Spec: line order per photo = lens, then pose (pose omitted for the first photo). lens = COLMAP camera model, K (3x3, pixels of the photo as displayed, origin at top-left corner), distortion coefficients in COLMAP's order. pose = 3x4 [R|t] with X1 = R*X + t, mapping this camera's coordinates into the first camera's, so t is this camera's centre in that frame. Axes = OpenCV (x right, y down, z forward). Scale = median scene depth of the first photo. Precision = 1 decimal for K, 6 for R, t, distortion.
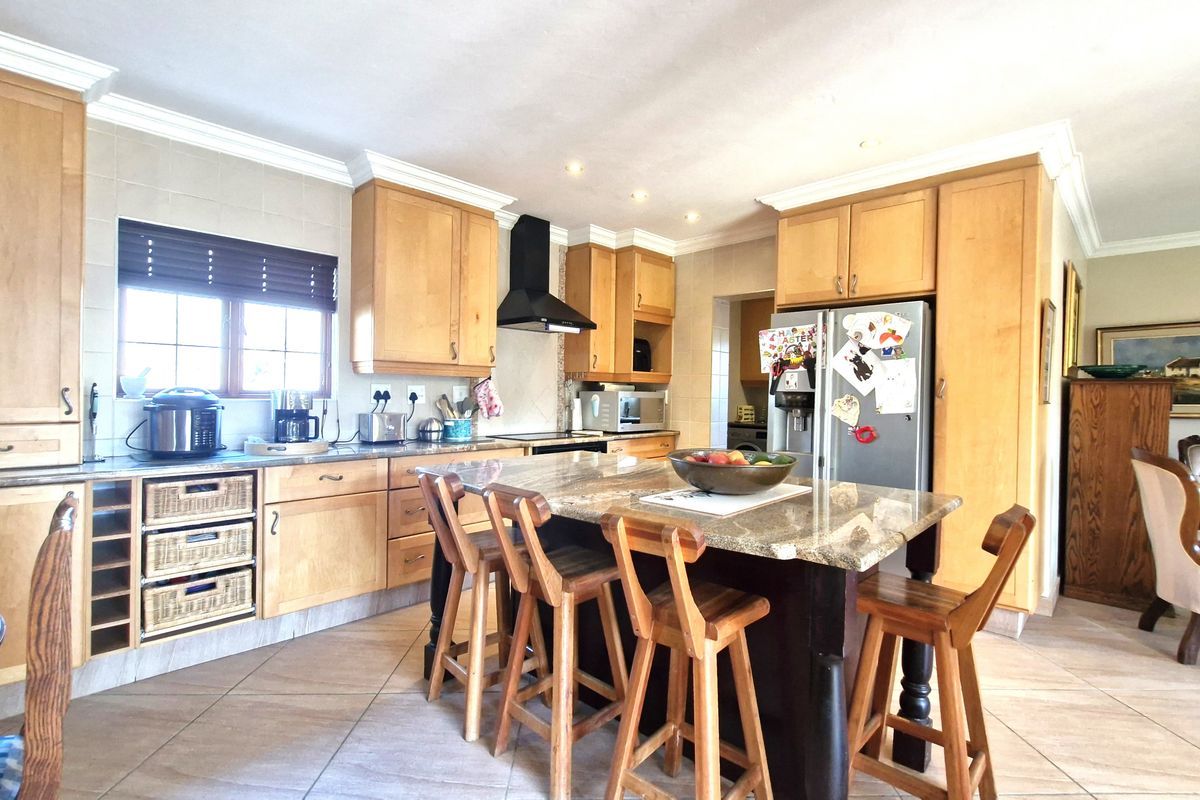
lens RADIAL K [[560.8, 0, 600.0], [0, 560.8, 400.0], [0, 0, 1]] dist [0.001146, 0.000535]
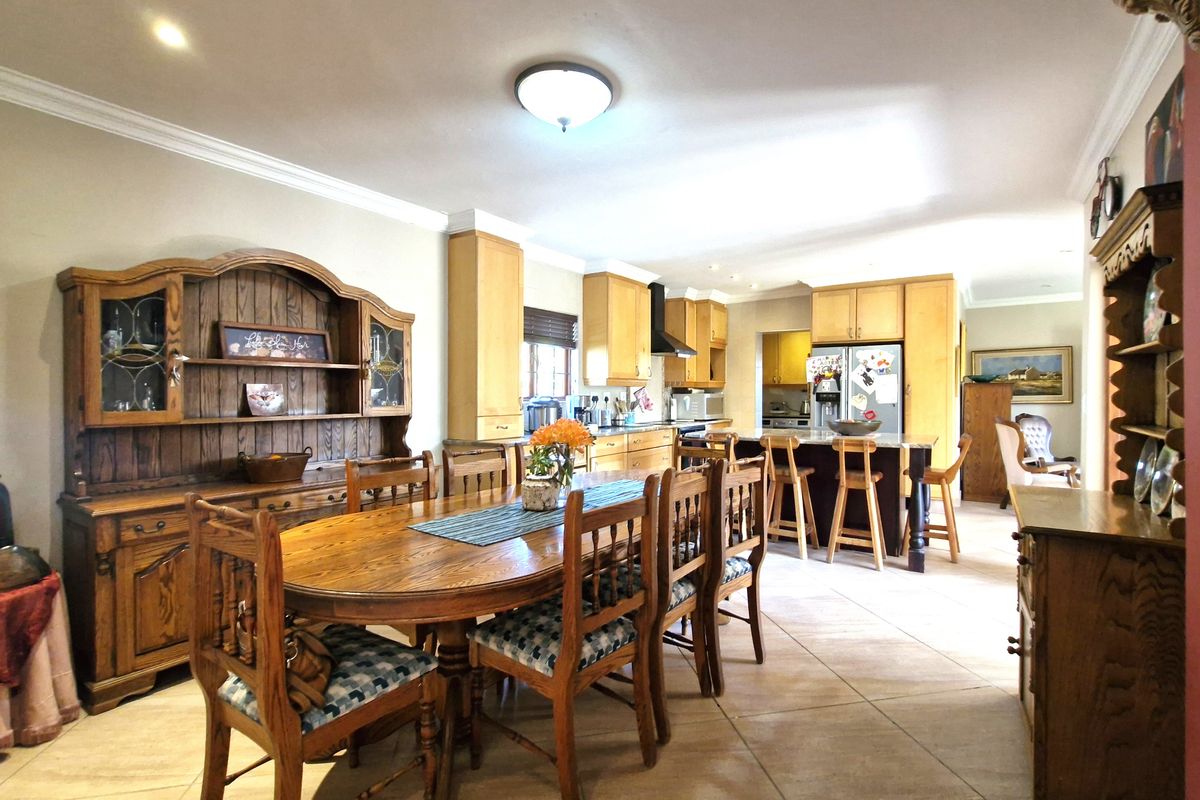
lens RADIAL K [[560.8, 0, 600.0], [0, 560.8, 400.0], [0, 0, 1]] dist [0.001146, 0.000535]
pose [[0.986523, -0.018205, 0.162604, -0.658800], [0.018103, 0.999834, 0.002109, -0.007870], [-0.162616, 0.000863, 0.986689, -0.639350]]
